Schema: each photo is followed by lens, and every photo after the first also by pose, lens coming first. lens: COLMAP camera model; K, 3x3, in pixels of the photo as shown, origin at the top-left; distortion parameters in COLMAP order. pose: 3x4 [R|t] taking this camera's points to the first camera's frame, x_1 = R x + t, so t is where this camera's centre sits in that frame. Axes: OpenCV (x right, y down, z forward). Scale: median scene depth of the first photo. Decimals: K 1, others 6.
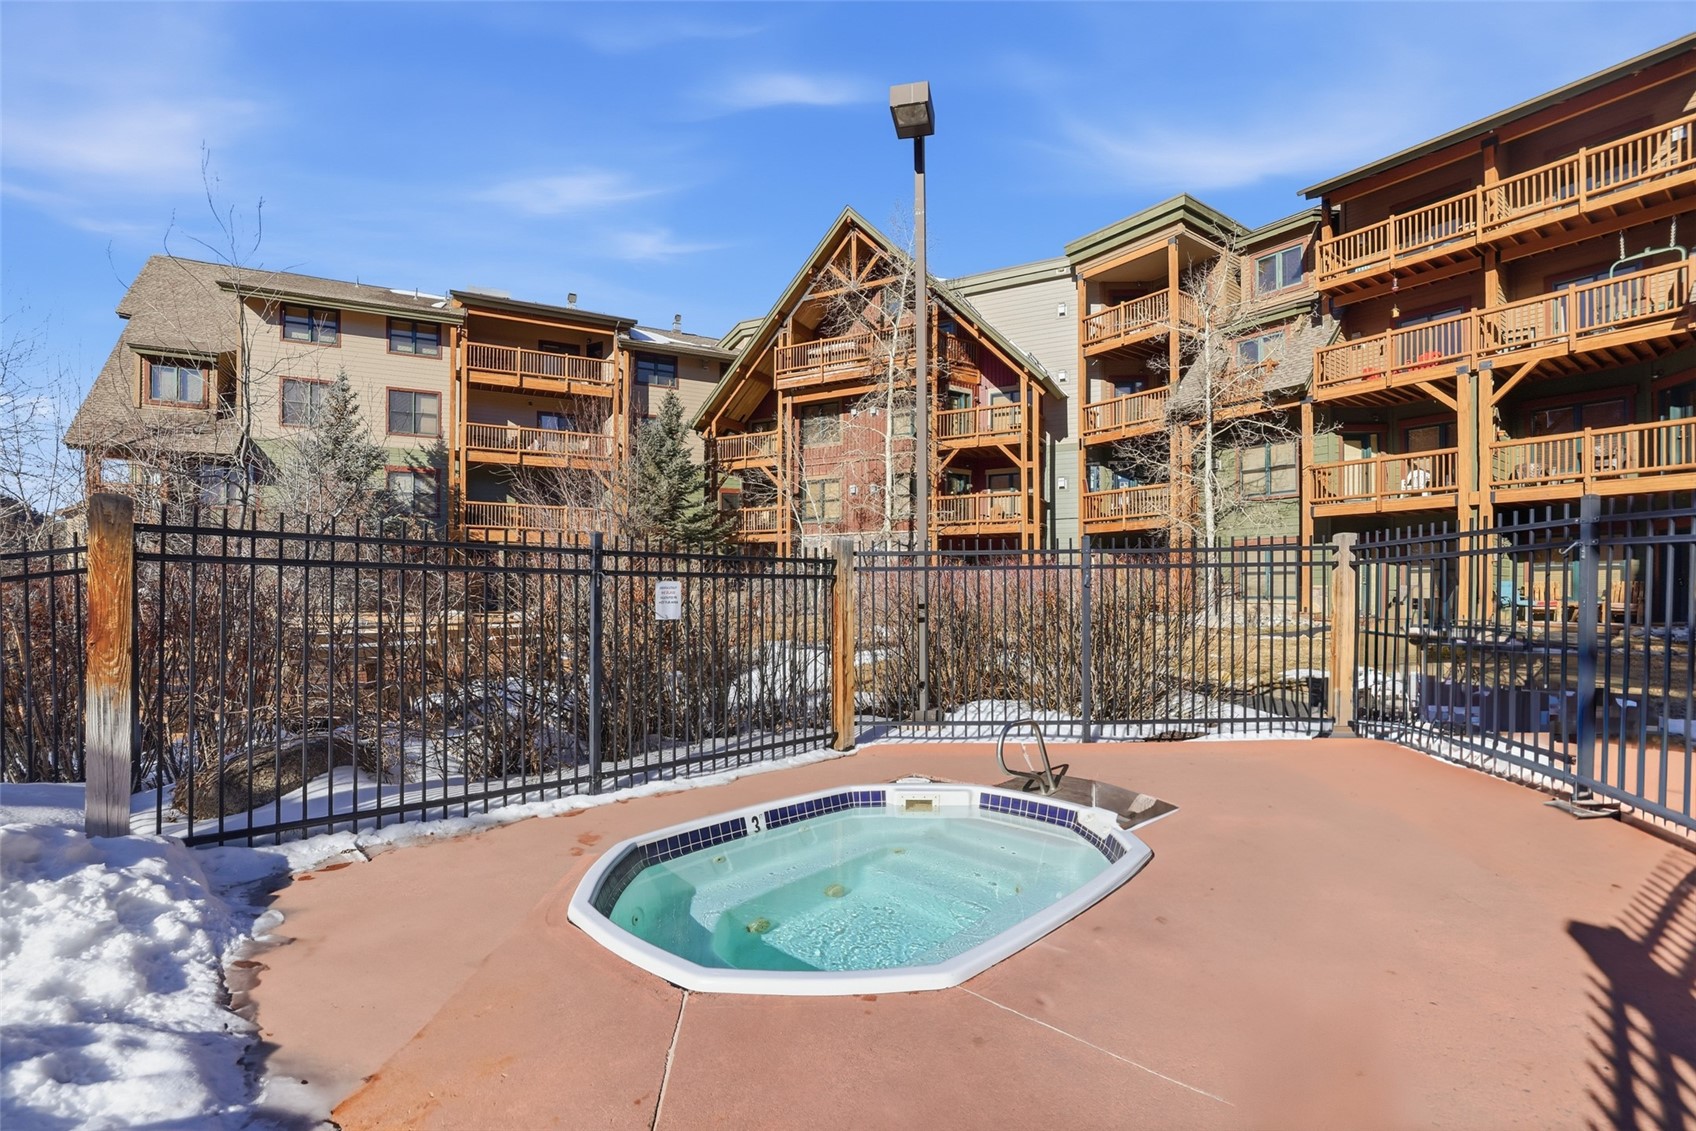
lens RADIAL K [[777.1, 0, 847.1], [0, 777.1, 578.8], [0, 0, 1]] dist [-0.006395, -0.000737]
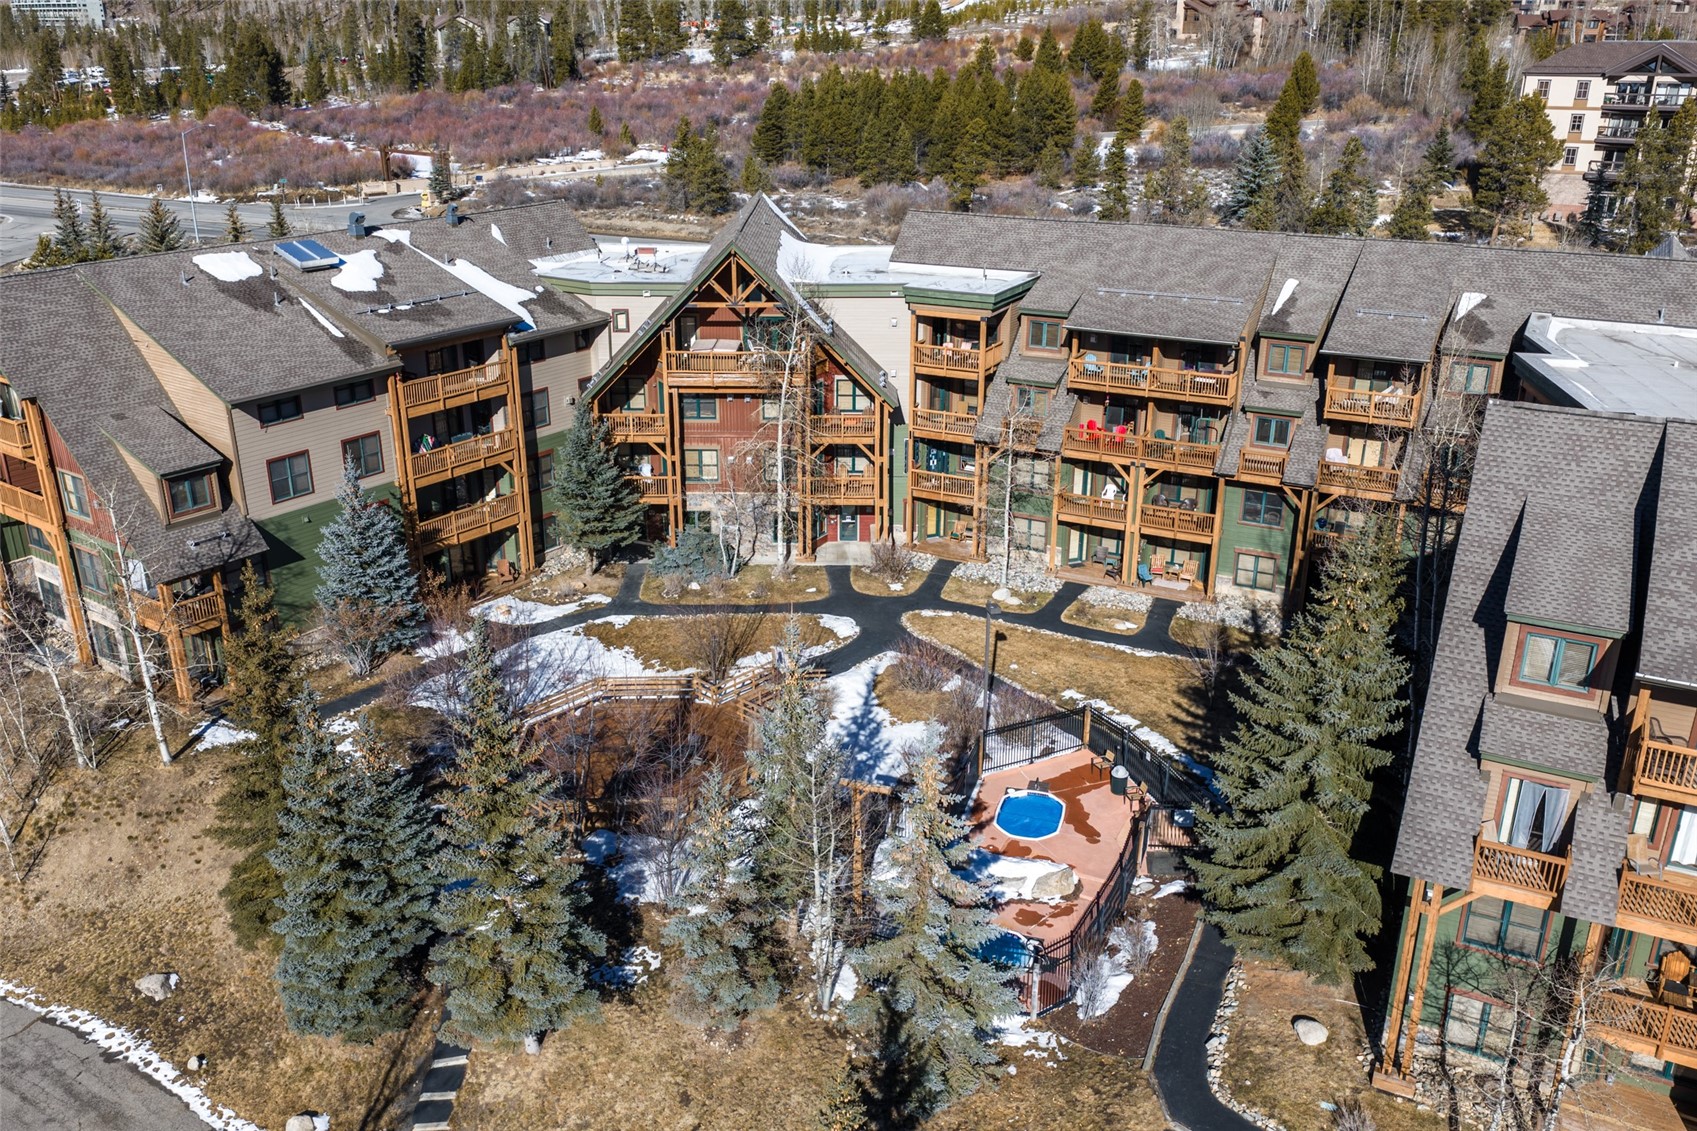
lens RADIAL K [[1405.1, 0, 849.7], [0, 1405.1, 564.0], [0, 0, 1]] dist [0.064247, 0.000111]
pose [[0.891890, -0.161235, 0.422535, -0.835617], [-0.008622, 0.928058, 0.372337, -0.837774], [-0.452171, -0.335726, 0.826335, -1.024273]]
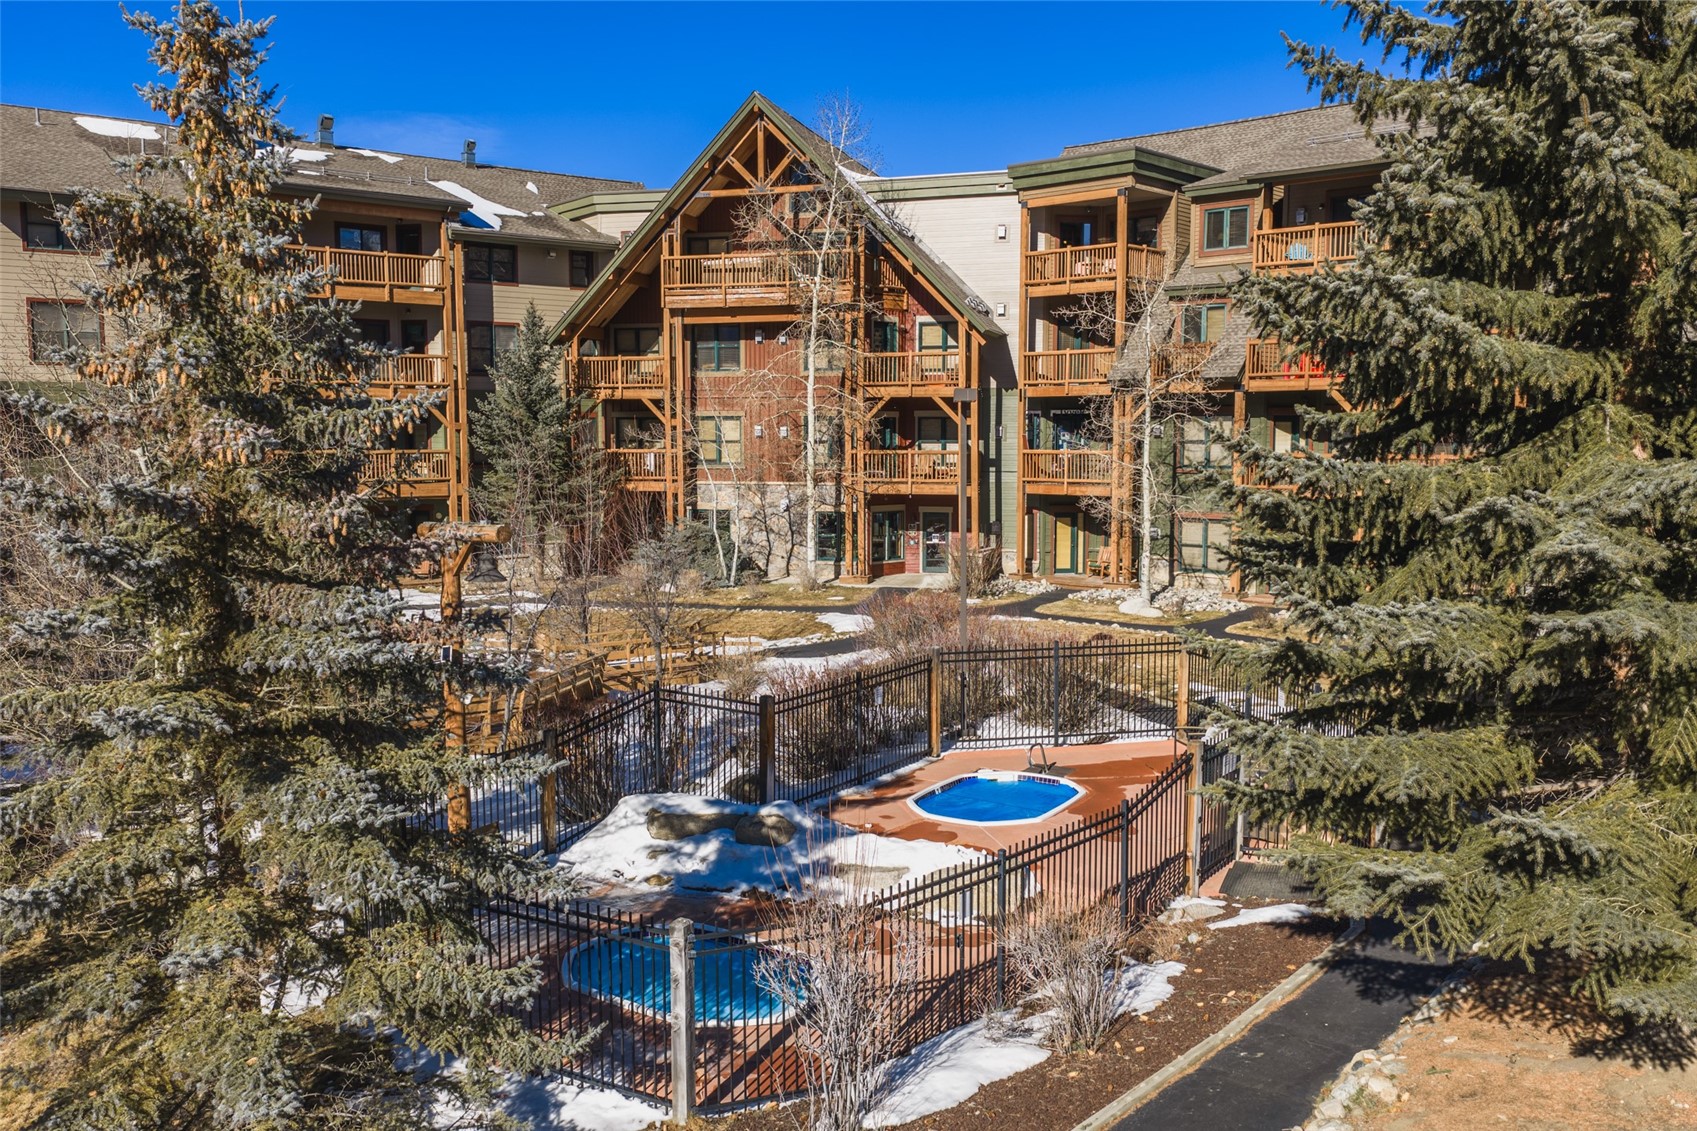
lens RADIAL K [[1405.1, 0, 850.6], [0, 1405.1, 558.3], [0, 0, 1]] dist [0.064247, 0.000111]
pose [[0.979062, -0.022175, 0.202349, -0.219444], [-0.000795, 0.993625, 0.112735, -0.160114], [-0.203559, -0.110536, 0.972803, -0.549585]]
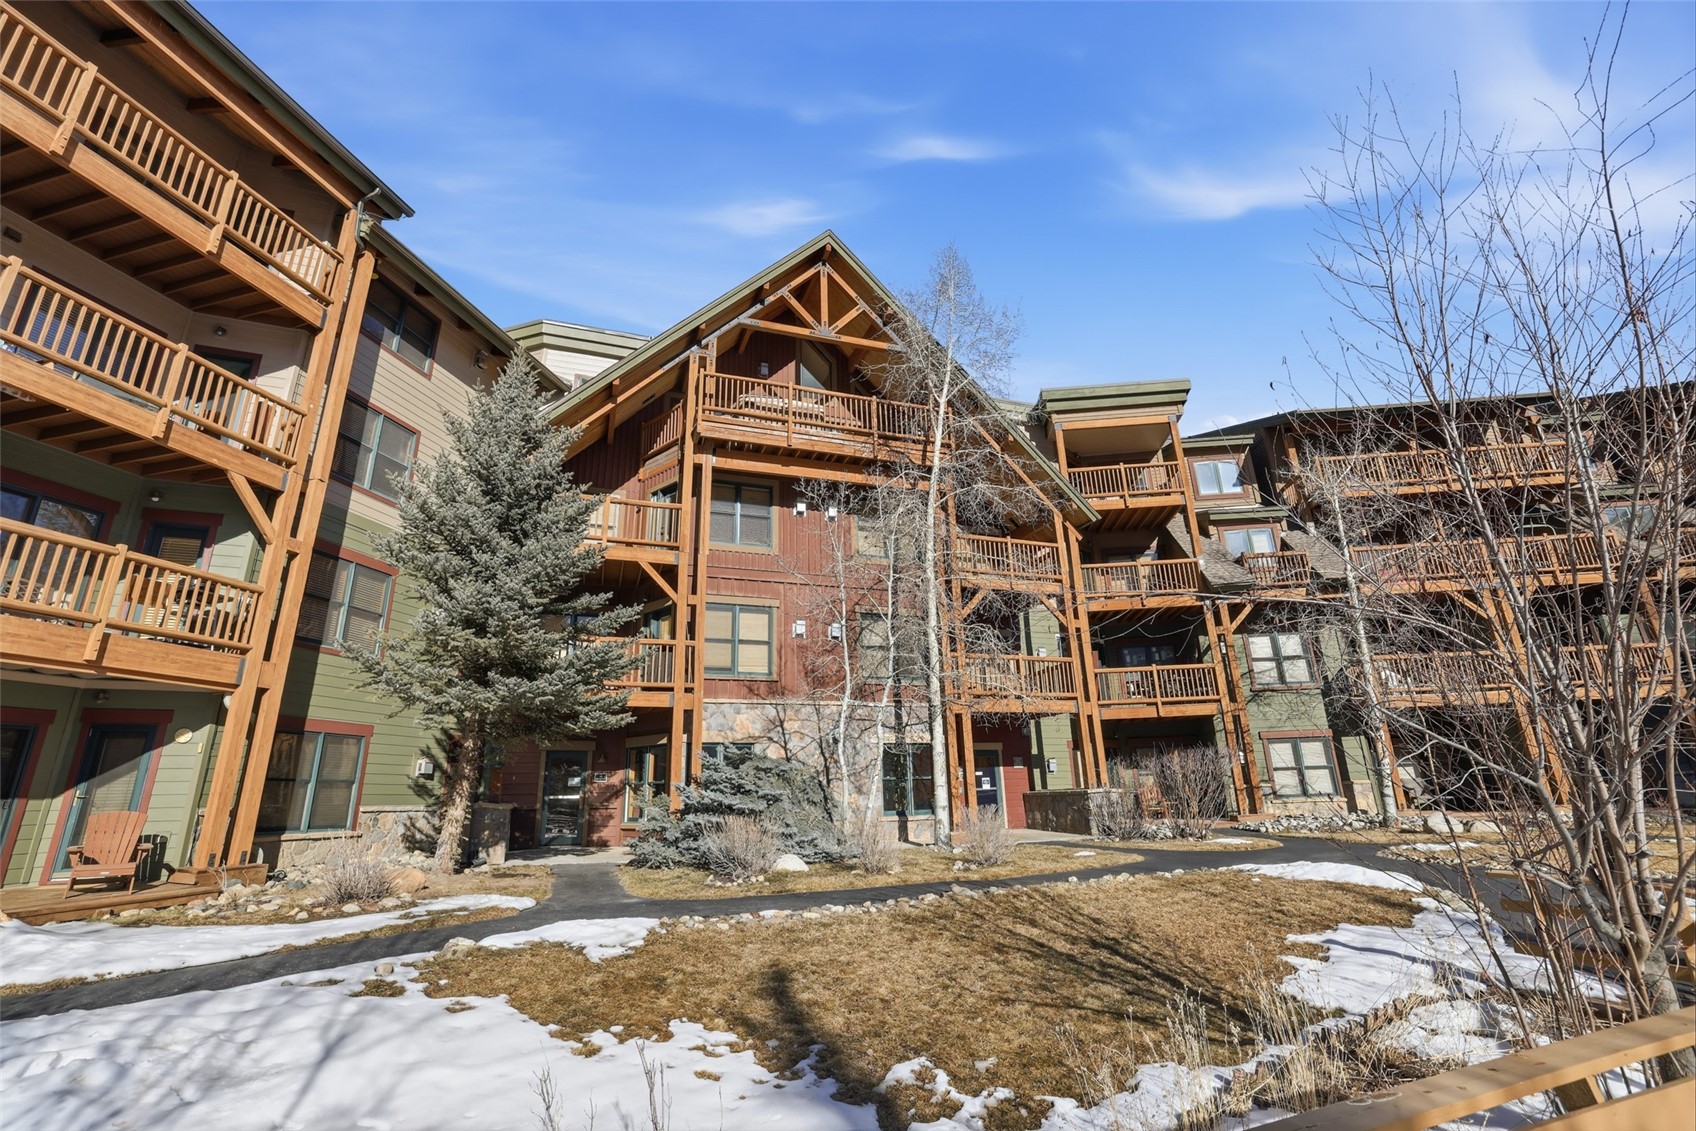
lens RADIAL K [[741.4, 0, 847.2], [0, 741.4, 558.8], [0, 0, 1]] dist [-0.016671, 0.000829]
pose [[0.670008, 0.212667, 0.711240, -0.411414], [0.015065, 0.953995, -0.299445, 0.006599], [-0.742201, 0.211346, 0.635980, 0.635206]]
